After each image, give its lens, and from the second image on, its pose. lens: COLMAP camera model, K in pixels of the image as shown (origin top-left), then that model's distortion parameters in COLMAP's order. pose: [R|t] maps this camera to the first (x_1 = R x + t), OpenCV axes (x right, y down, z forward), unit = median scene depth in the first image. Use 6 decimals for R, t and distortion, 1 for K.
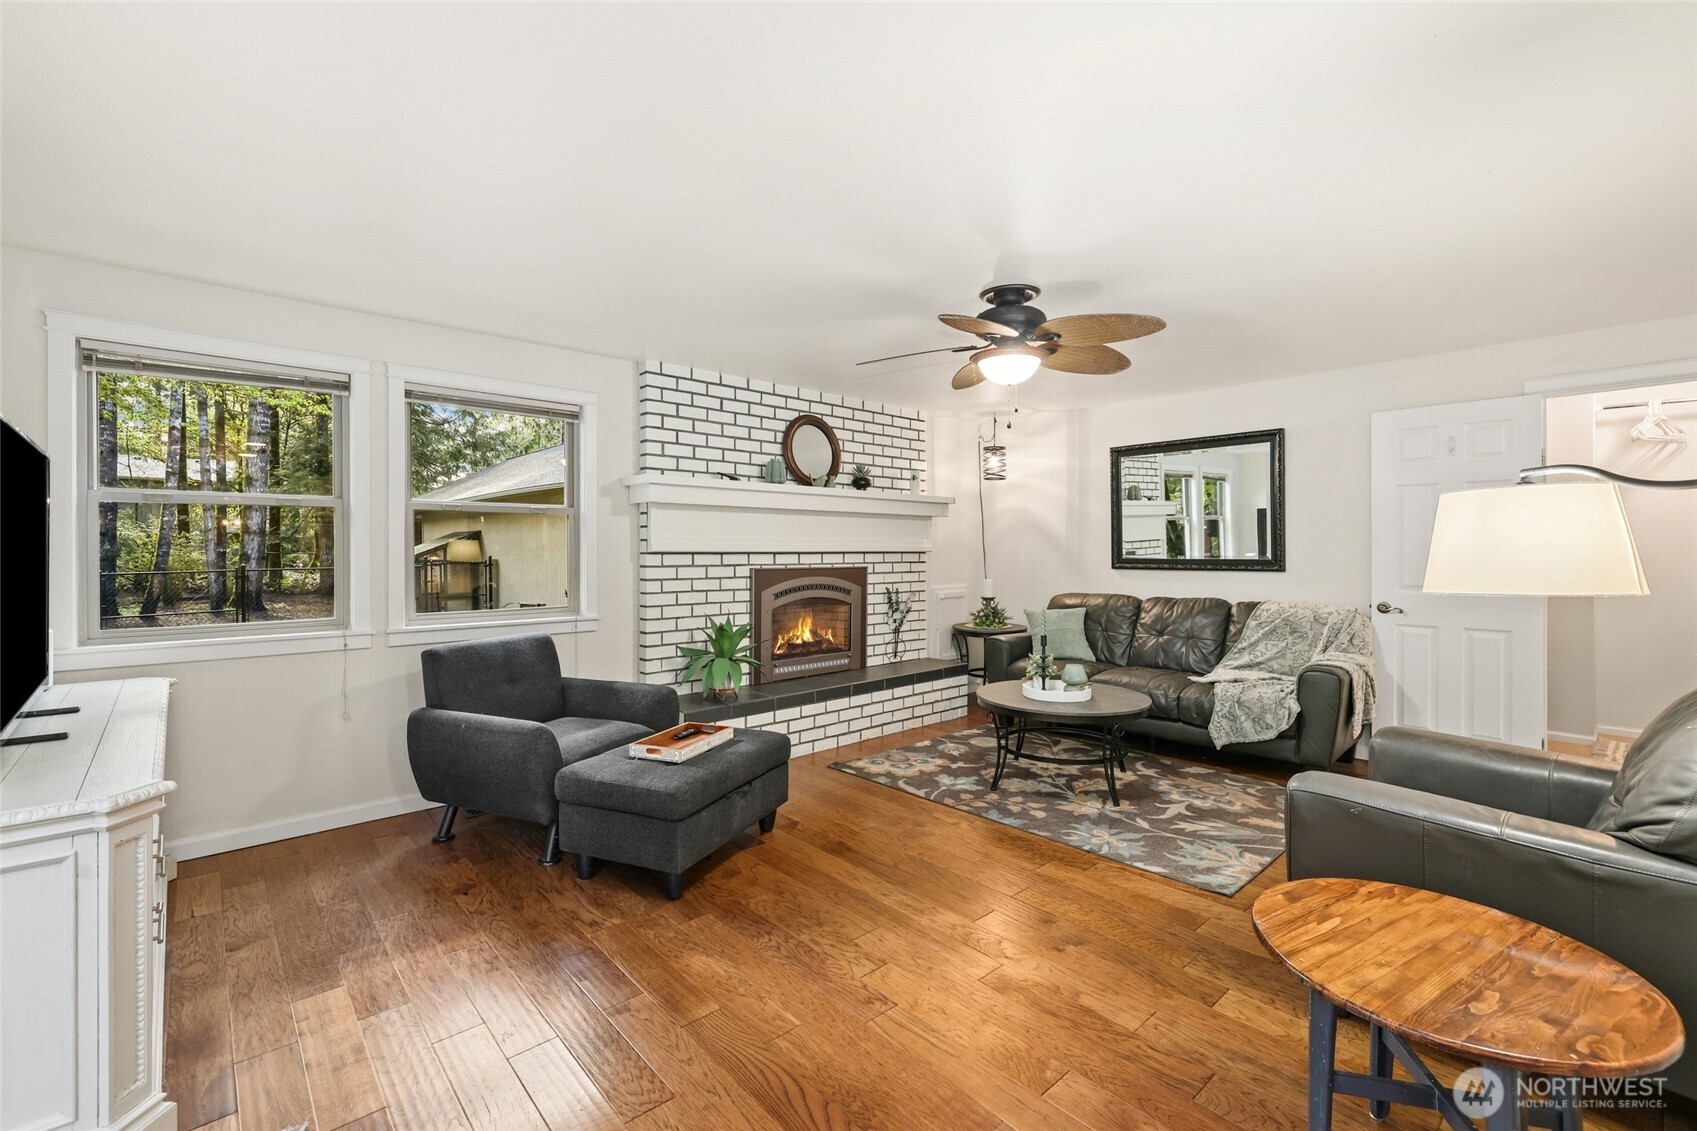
lens RADIAL K [[736.6, 0, 839.6], [0, 736.6, 549.4], [0, 0, 1]] dist [0.001998, 0.000286]
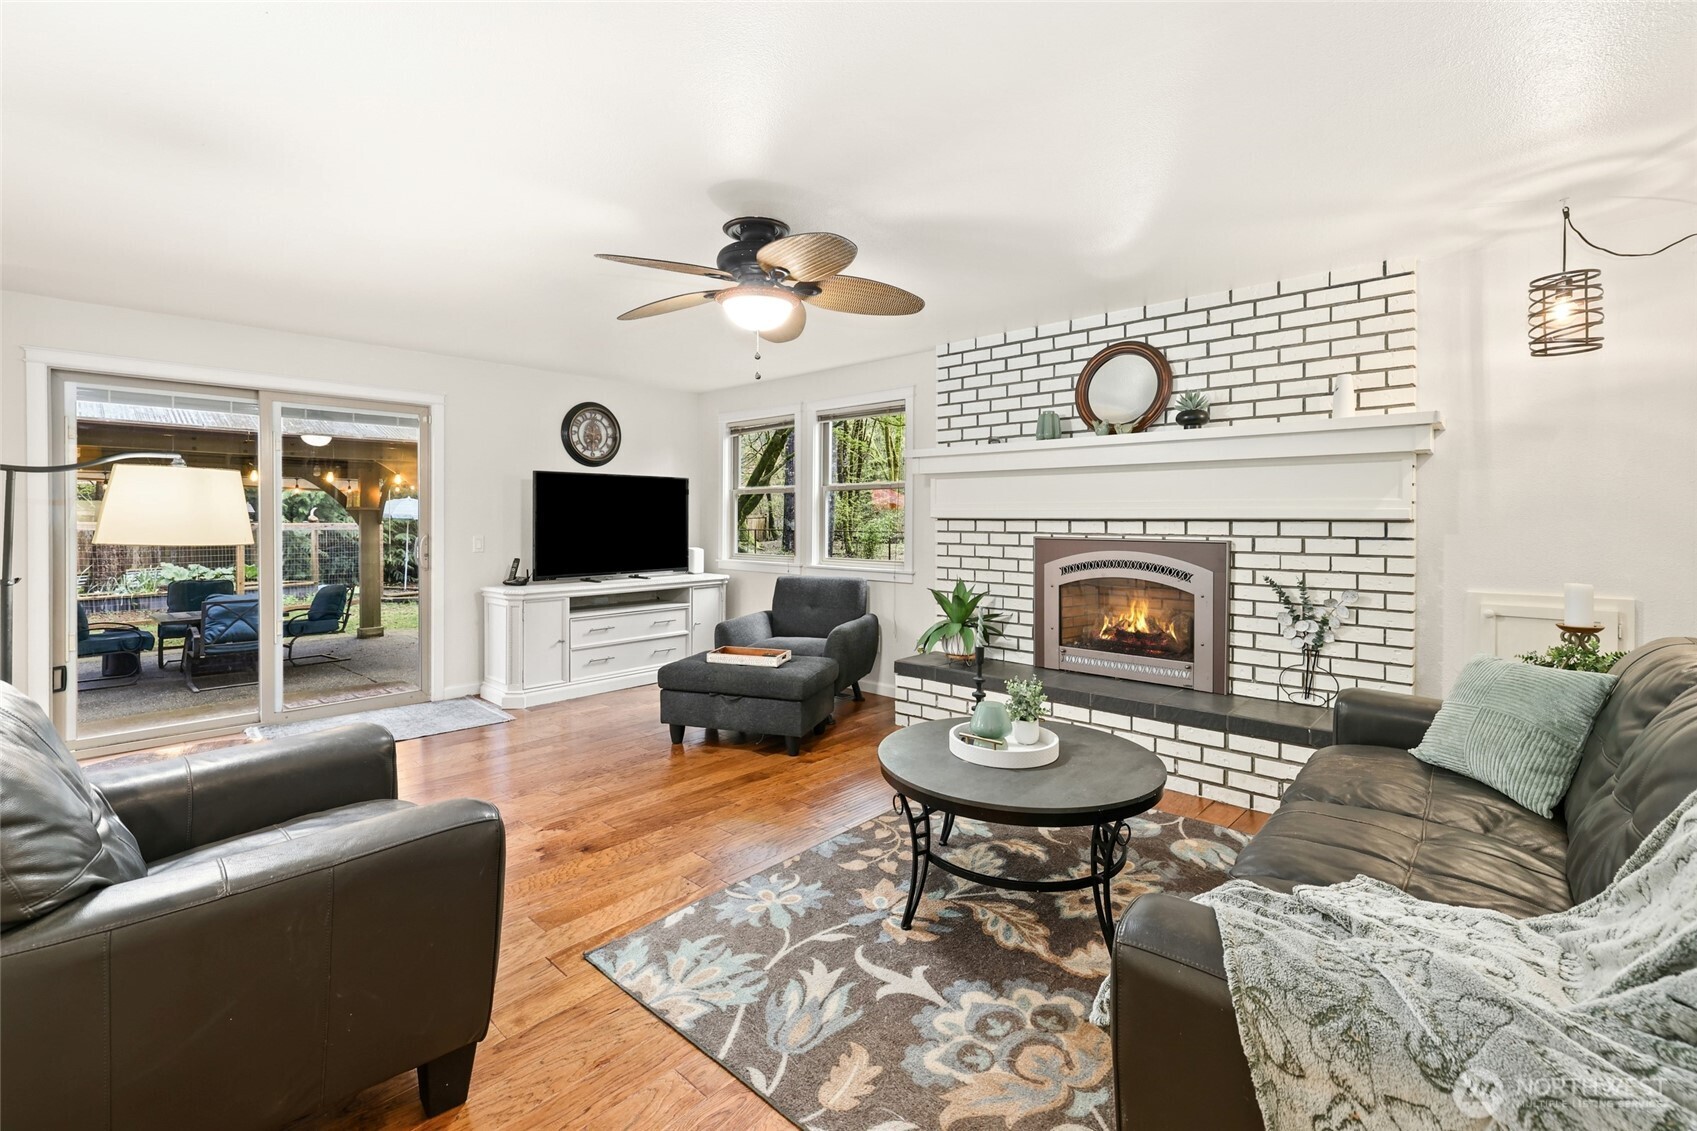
lens RADIAL K [[736.6, 0, 844.2], [0, 736.6, 522.3], [0, 0, 1]] dist [0.001998, 0.000286]
pose [[0.093586, 0.007577, -0.995582, 0.803608], [0.000300, 0.999971, 0.007638, 0.001188], [0.995611, -0.001013, 0.093581, 0.724763]]
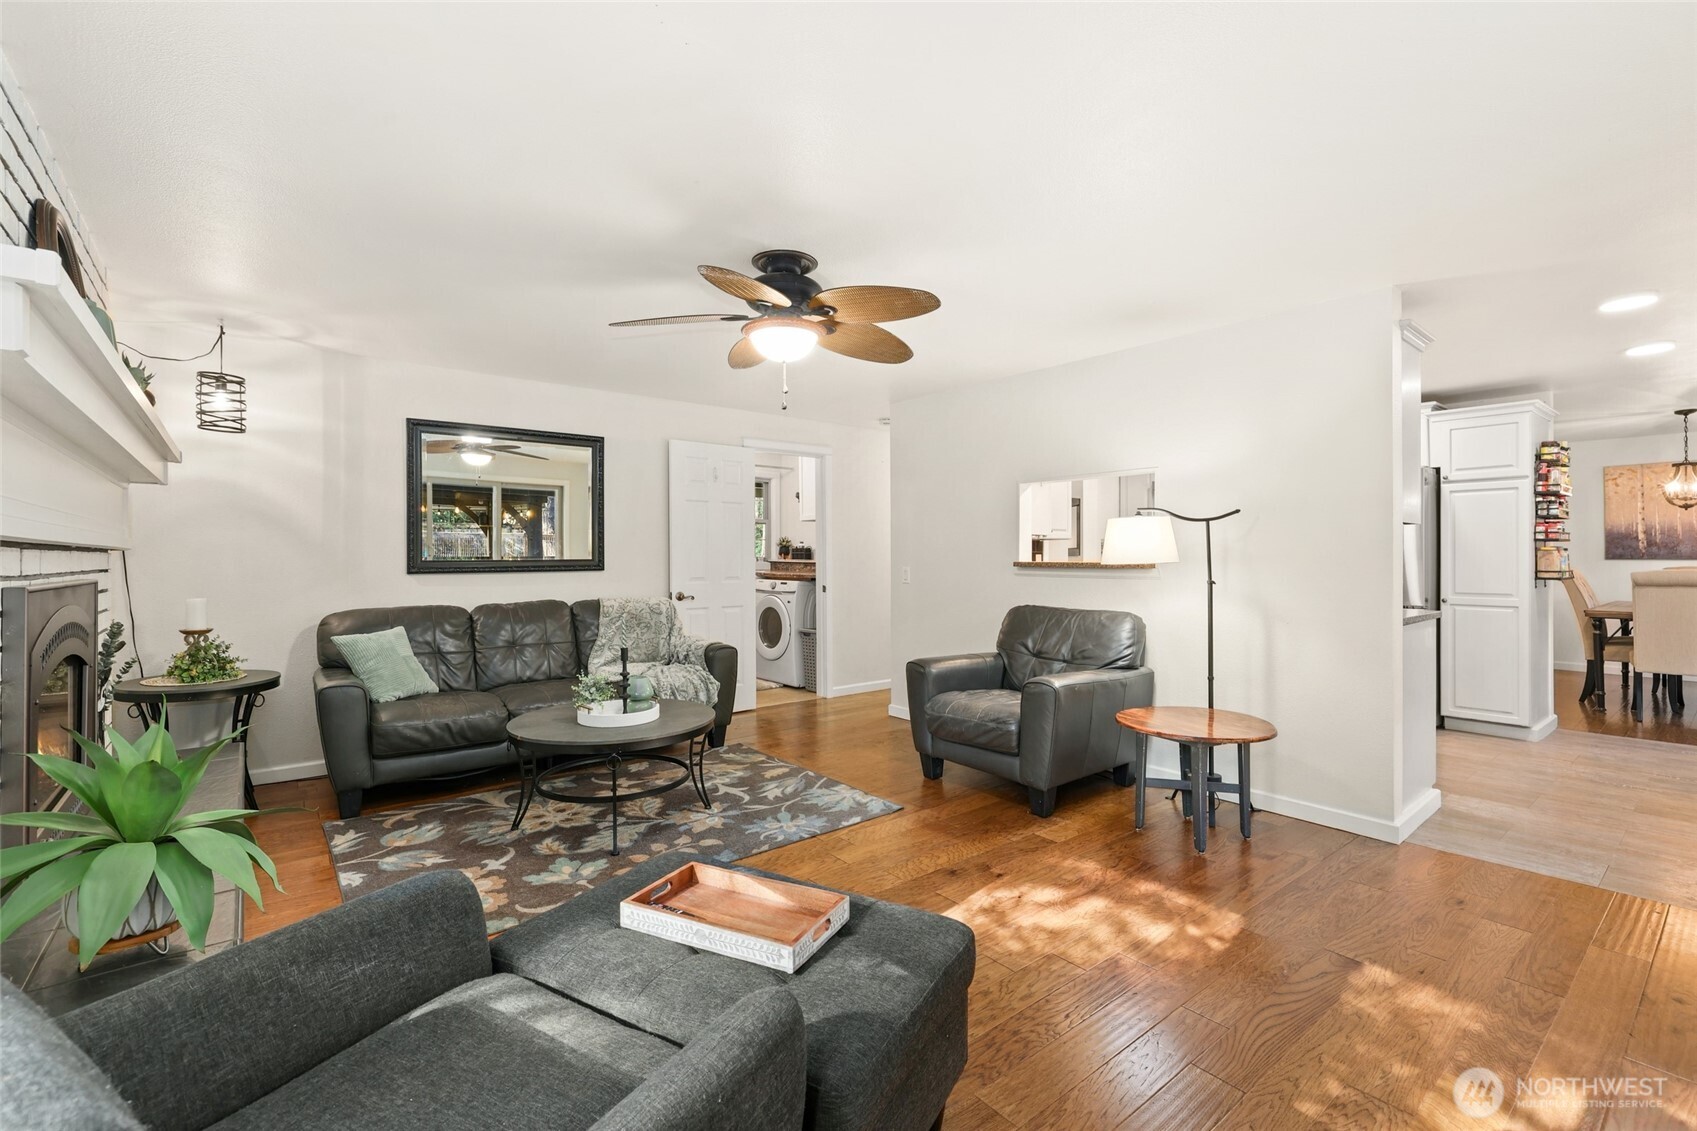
lens RADIAL K [[736.6, 0, 850.4], [0, 736.6, 556.8], [0, 0, 1]] dist [0.001998, 0.000286]
pose [[0.053041, 0.000626, 0.998592, -0.478611], [0.003694, 0.999993, -0.000823, 0.013188], [-0.998585, 0.003732, 0.053039, 0.617780]]
